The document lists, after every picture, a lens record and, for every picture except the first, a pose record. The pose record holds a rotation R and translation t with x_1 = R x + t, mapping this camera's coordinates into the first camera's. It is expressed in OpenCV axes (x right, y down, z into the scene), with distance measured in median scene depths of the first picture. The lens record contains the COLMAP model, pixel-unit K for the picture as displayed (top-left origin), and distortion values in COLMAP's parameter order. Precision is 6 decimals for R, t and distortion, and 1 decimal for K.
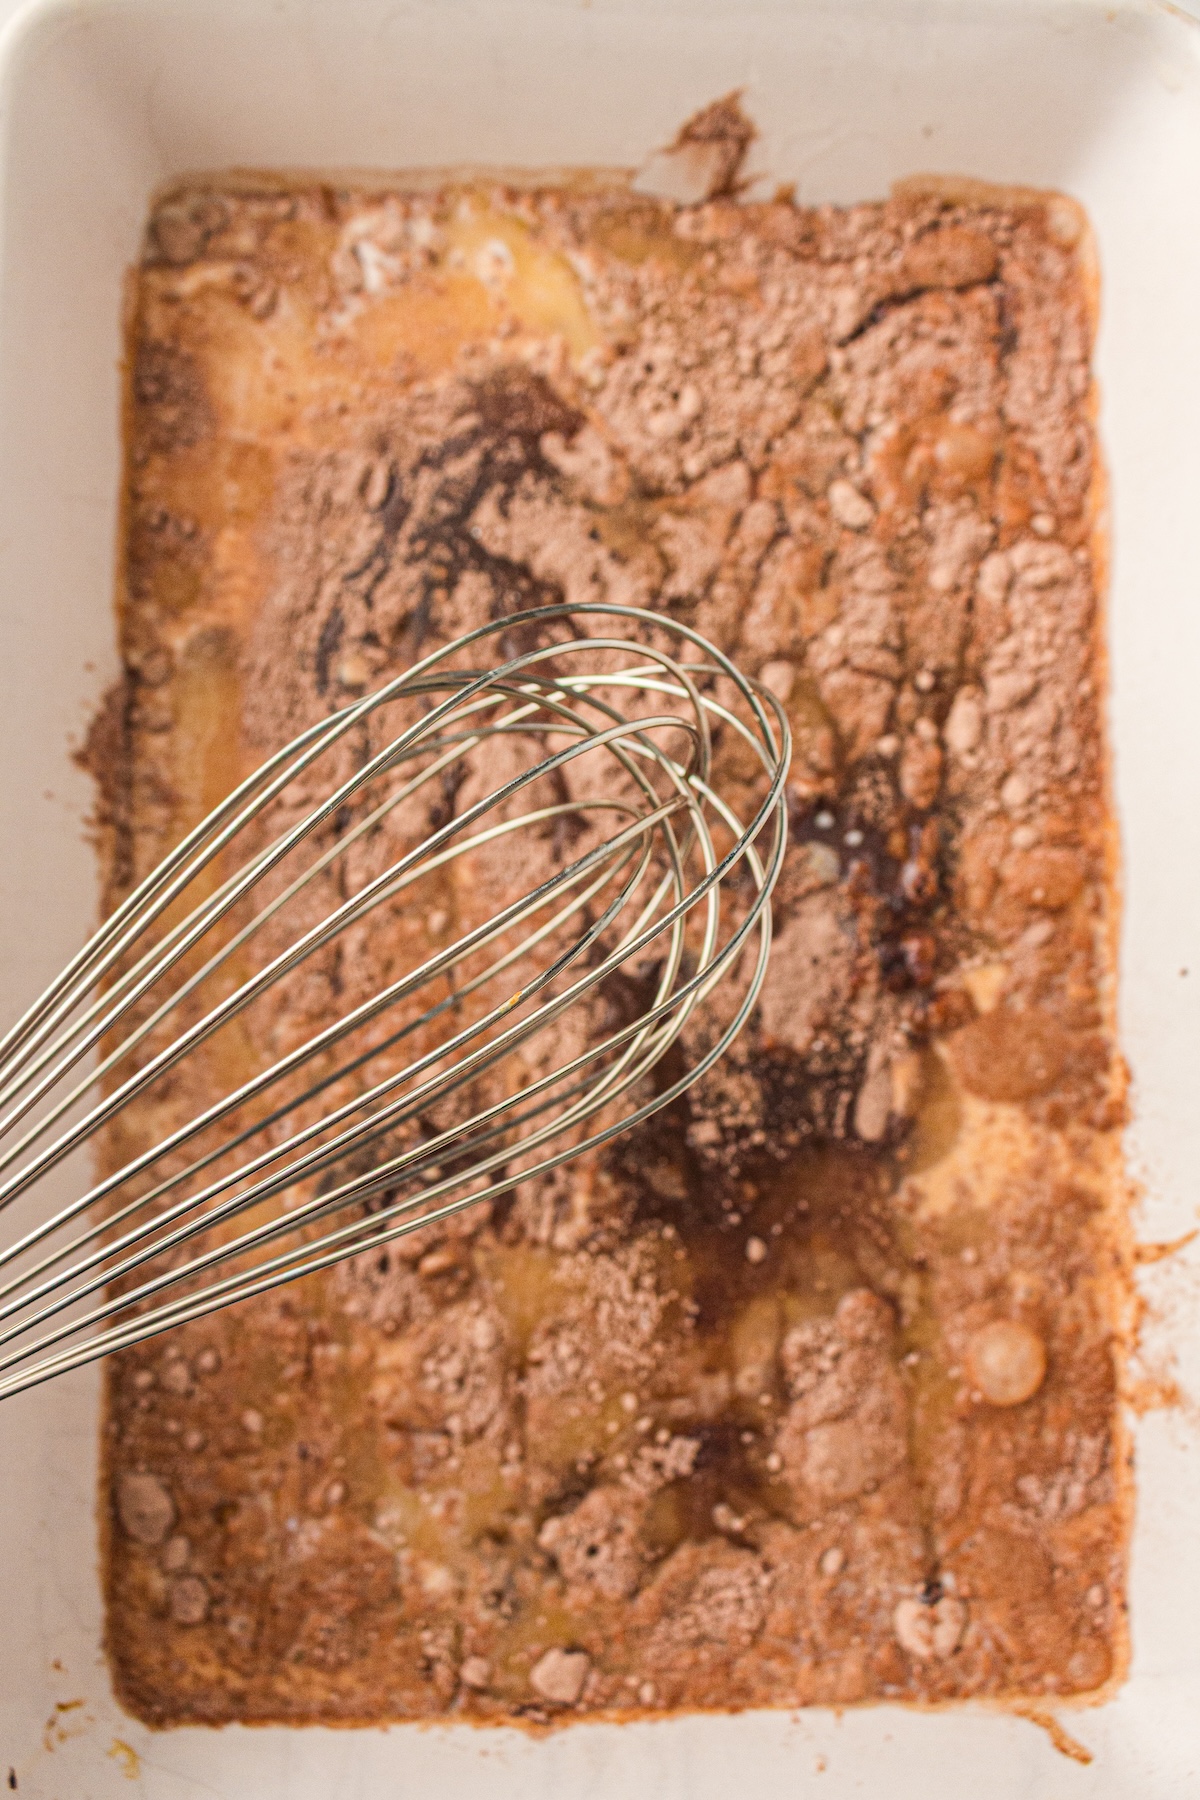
lens RADIAL K [[1424.6, 0, 599.6], [0, 1424.6, 897.5], [0, 0, 1]] dist [0.002034, 0.001513]
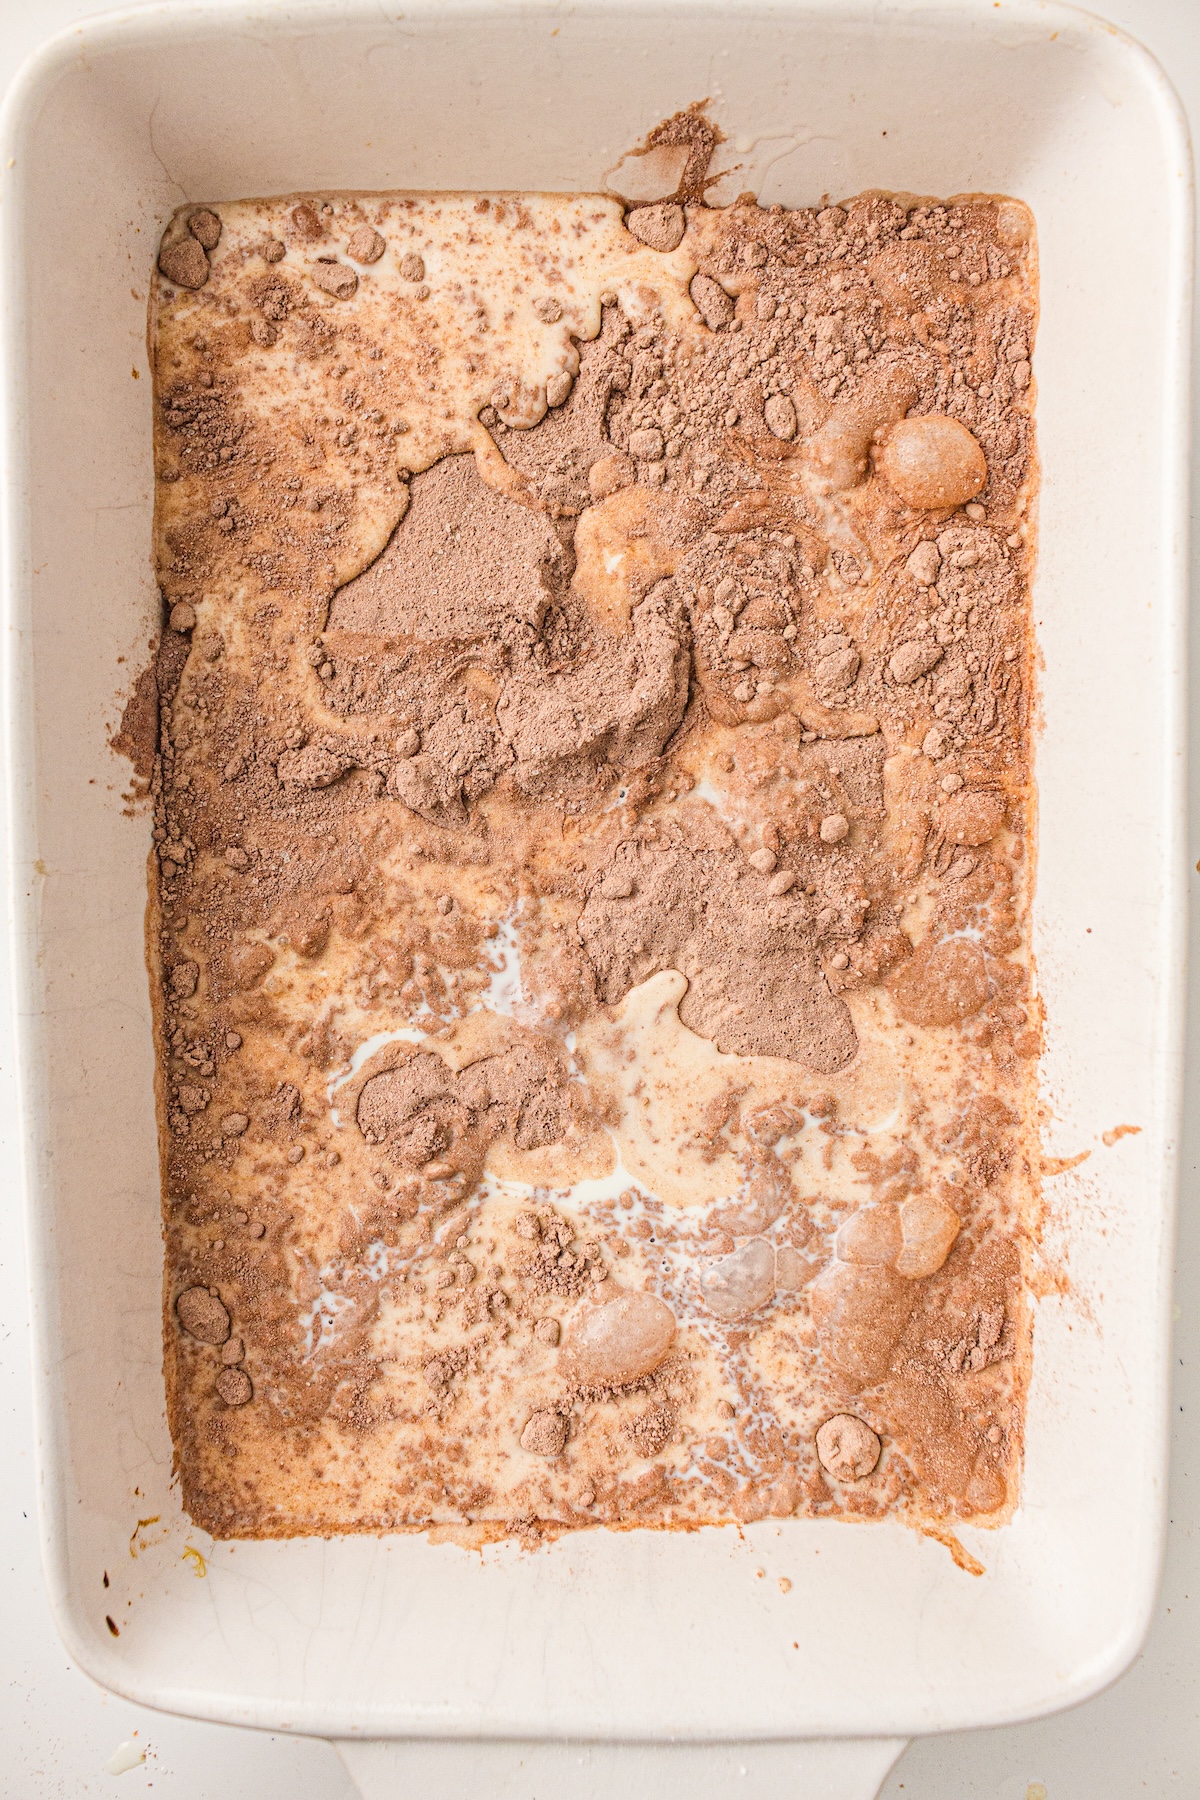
lens RADIAL K [[1424.6, 0, 594.1], [0, 1424.6, 900.8], [0, 0, 1]] dist [0.002034, 0.001513]
pose [[0.999648, -0.000400, -0.026521, 0.042703], [0.004035, 0.990539, 0.137175, -0.120434], [0.026215, -0.137234, 0.990192, -0.123871]]
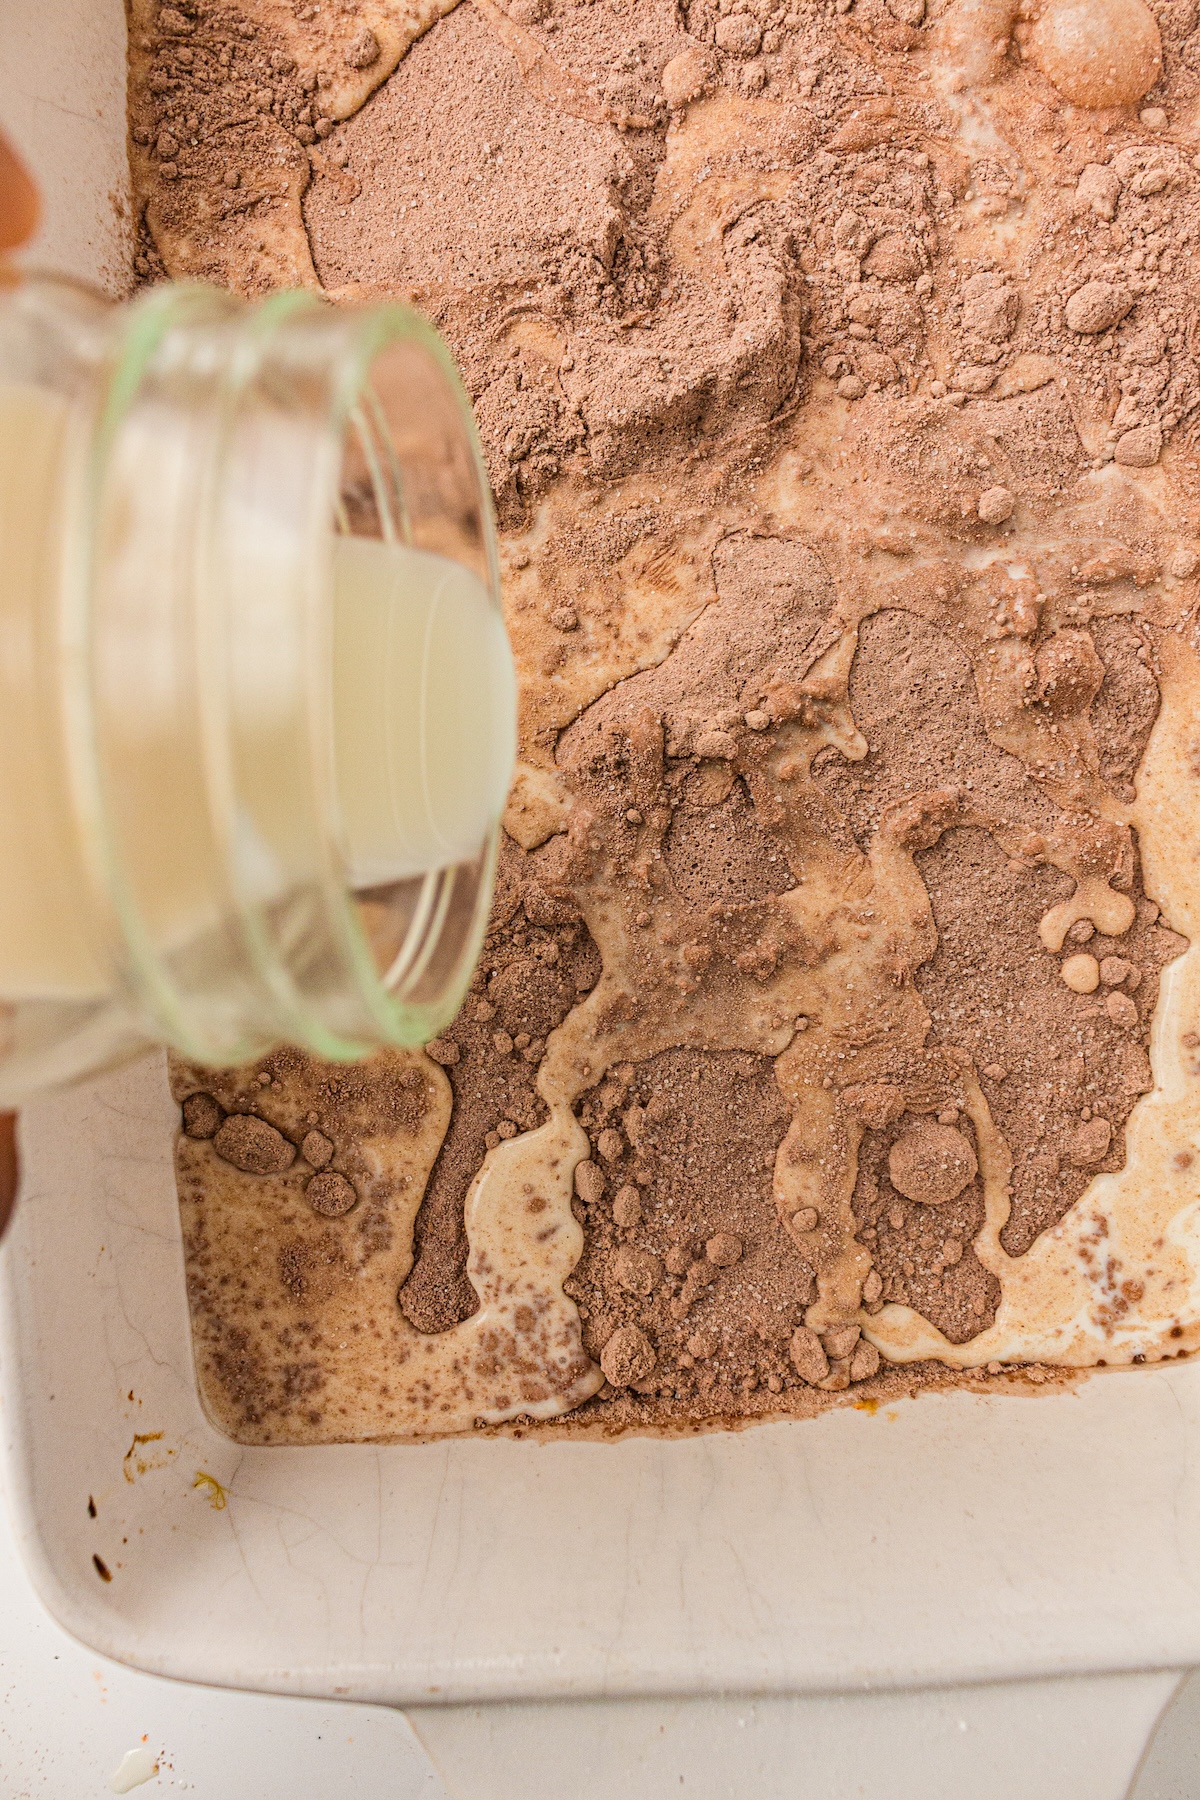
lens RADIAL K [[1424.6, 0, 601.8], [0, 1424.6, 895.0], [0, 0, 1]] dist [0.002034, 0.001513]
pose [[0.998721, -0.045066, -0.022935, -0.031910], [0.047188, 0.993622, 0.102417, 0.117265], [0.018173, -0.103368, 0.994477, 0.099212]]
